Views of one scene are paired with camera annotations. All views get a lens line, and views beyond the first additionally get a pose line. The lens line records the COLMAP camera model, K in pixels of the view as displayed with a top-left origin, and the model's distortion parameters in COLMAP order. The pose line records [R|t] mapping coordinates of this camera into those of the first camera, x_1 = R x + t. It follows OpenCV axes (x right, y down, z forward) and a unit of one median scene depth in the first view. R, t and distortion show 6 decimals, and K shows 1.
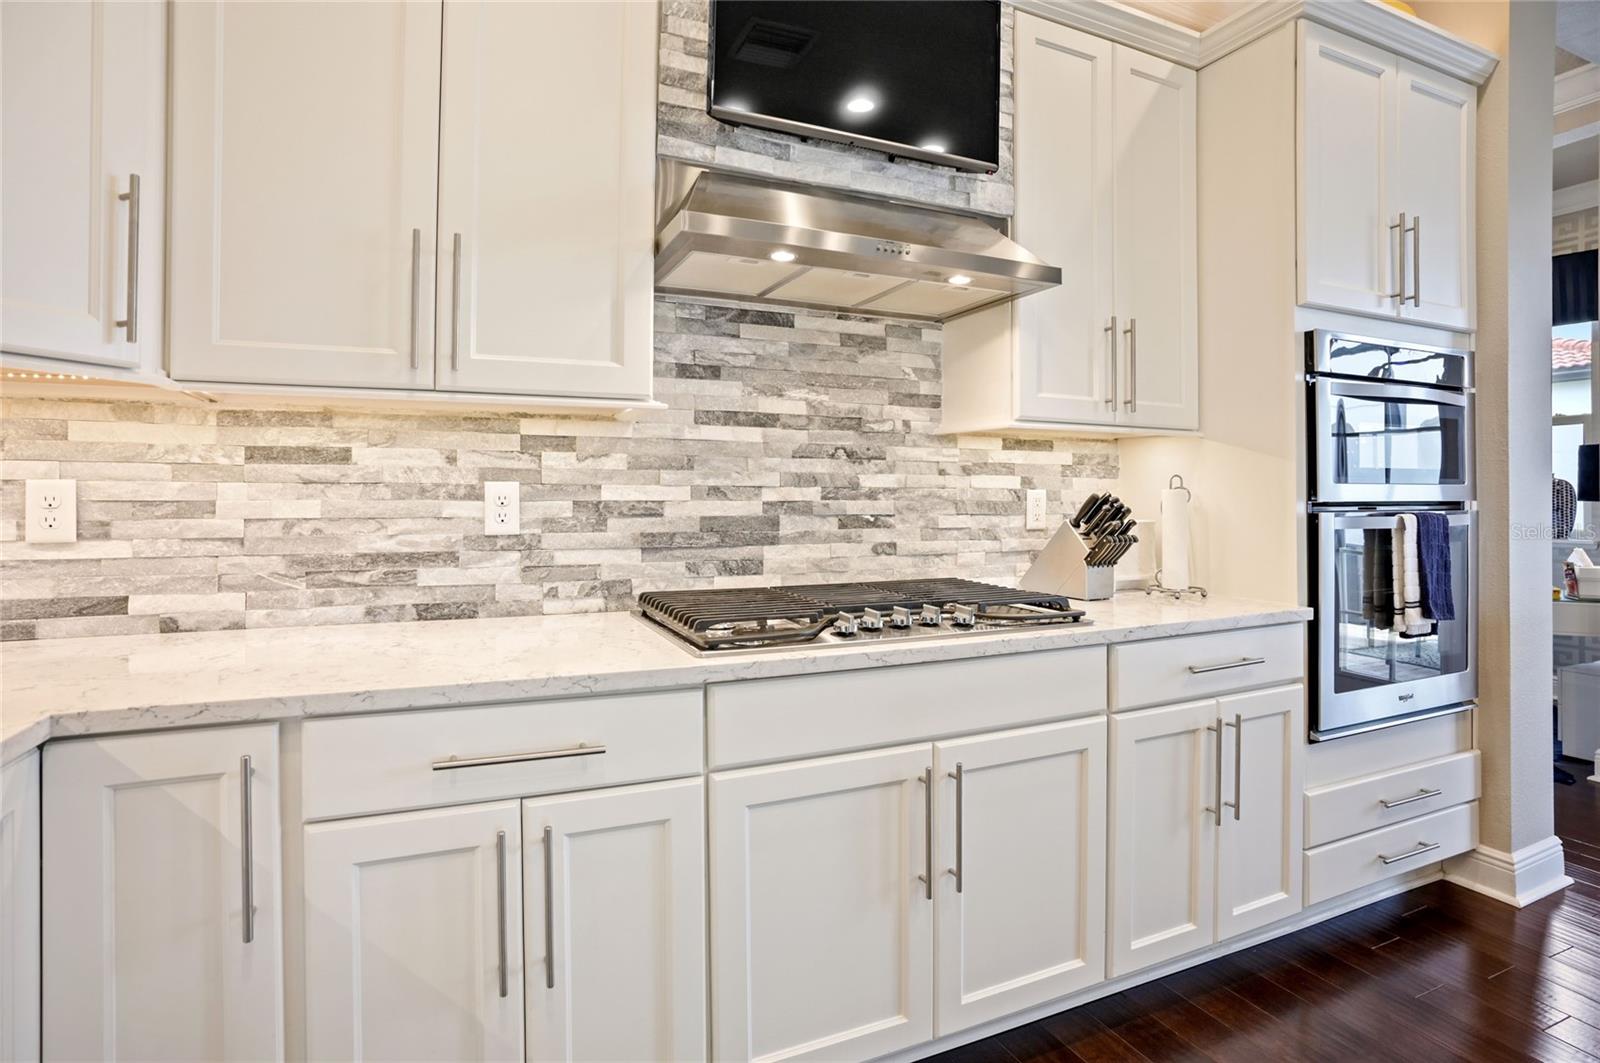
lens RADIAL K [[778.0, 0, 769.8], [0, 778.0, 502.4], [0, 0, 1]] dist [-0.037853, 0.004192]
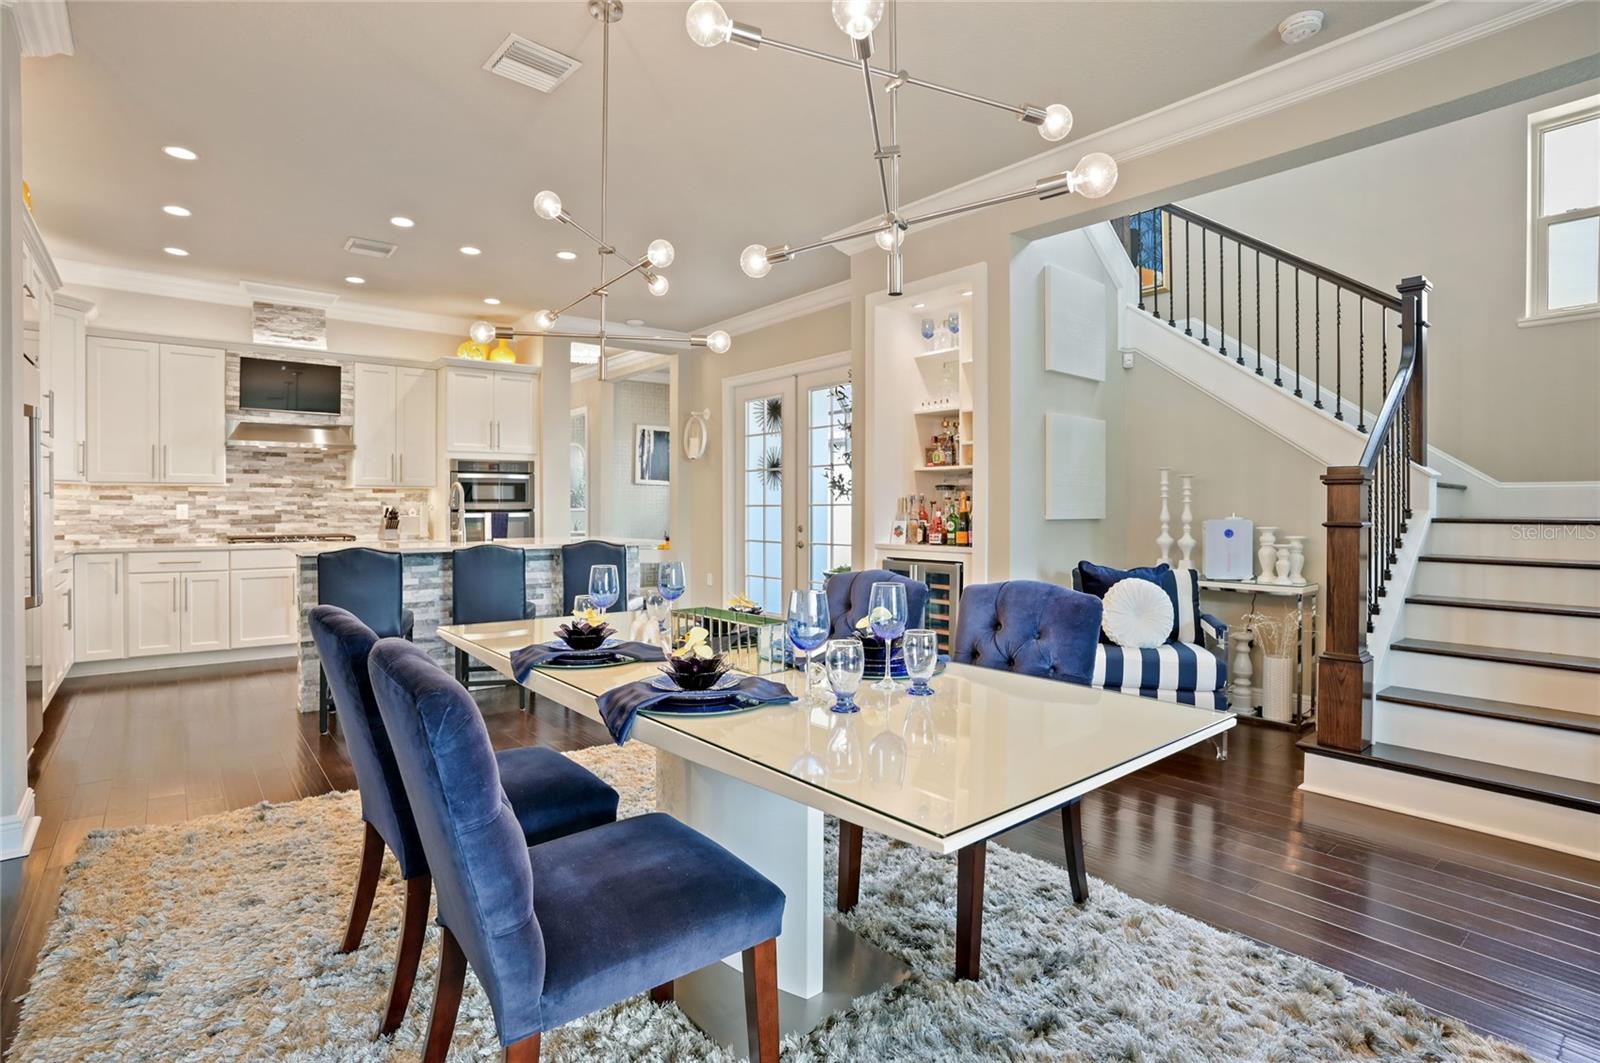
lens RADIAL K [[778.0, 0, 808.9], [0, 778.0, 520.2], [0, 0, 1]] dist [-0.037853, 0.004192]
pose [[0.958964, -0.006016, 0.283465, 1.315456], [0.003342, 0.999945, 0.009916, 0.018210], [-0.283509, -0.008562, 0.958931, -2.913504]]
